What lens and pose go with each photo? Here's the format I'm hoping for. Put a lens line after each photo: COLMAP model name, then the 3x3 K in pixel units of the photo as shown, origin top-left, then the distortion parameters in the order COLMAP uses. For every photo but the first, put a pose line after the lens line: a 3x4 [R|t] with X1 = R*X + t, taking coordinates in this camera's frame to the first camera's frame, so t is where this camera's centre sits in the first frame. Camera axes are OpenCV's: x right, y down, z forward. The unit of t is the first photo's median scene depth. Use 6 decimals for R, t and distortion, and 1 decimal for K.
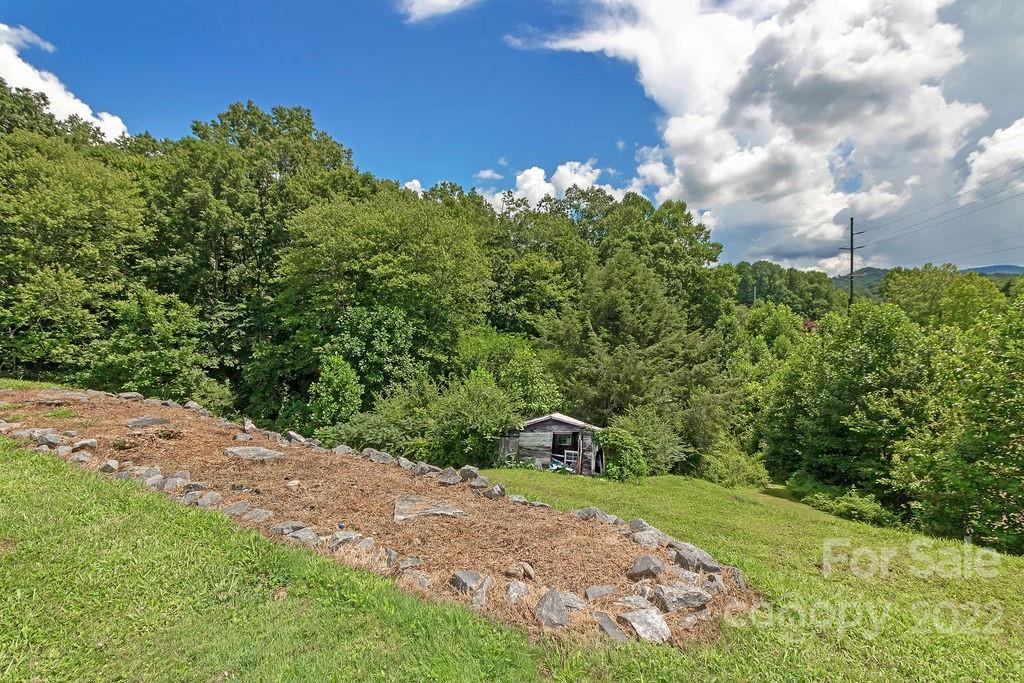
lens RADIAL K [[475.9, 0, 504.5], [0, 475.9, 337.9], [0, 0, 1]] dist [0.004445, 0.000341]
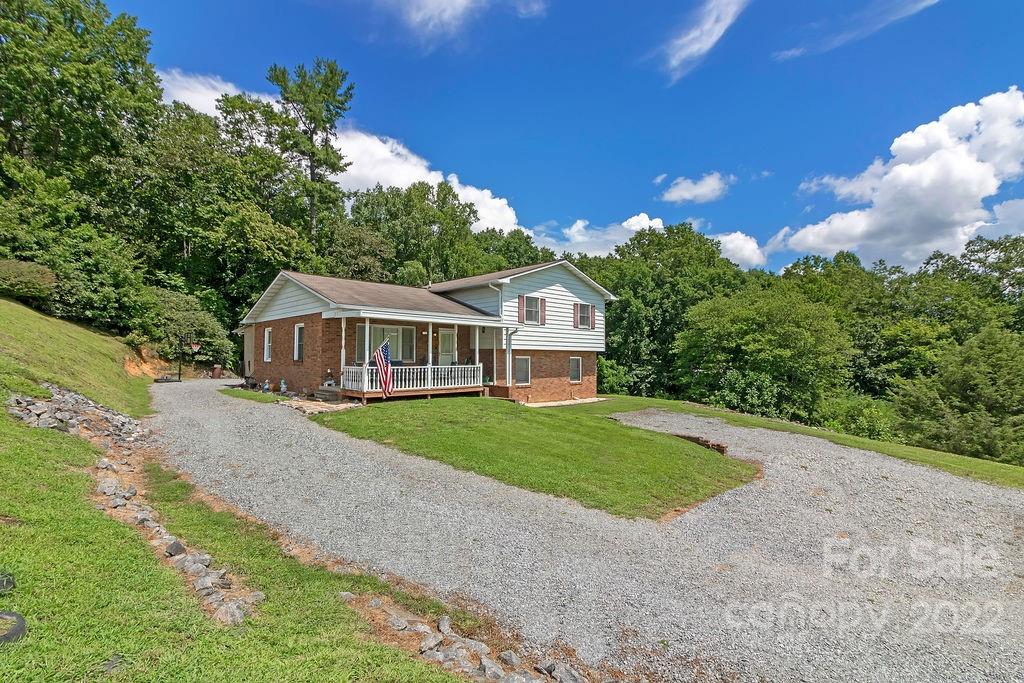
lens RADIAL K [[475.9, 0, 504.5], [0, 475.9, 337.9], [0, 0, 1]] dist [0.004445, 0.000341]
pose [[0.762626, -0.017986, -0.646590, 0.088636], [-0.052236, 0.994636, -0.089278, -0.001879], [0.644727, 0.101861, 0.757596, -0.503980]]
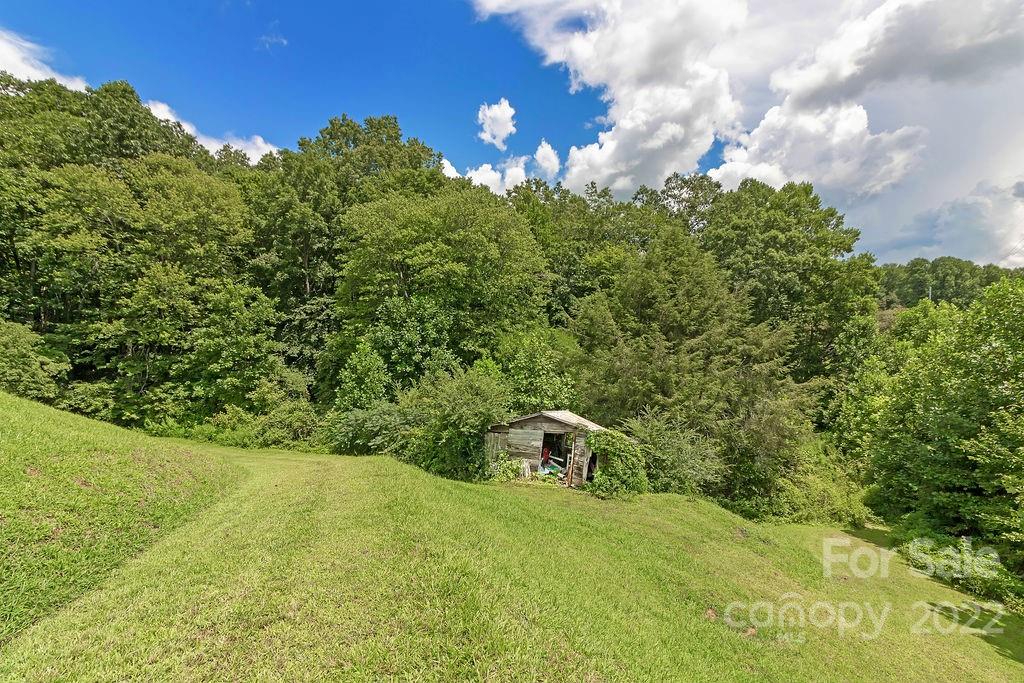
lens RADIAL K [[474.4, 0, 503.0], [0, 474.4, 337.7], [0, 0, 1]] dist [0.001139, 0.000311]
pose [[0.963631, 0.020026, -0.266485, 0.156348], [-0.023909, 0.999650, -0.011334, 0.024031], [0.266165, 0.017293, 0.963772, 0.085487]]
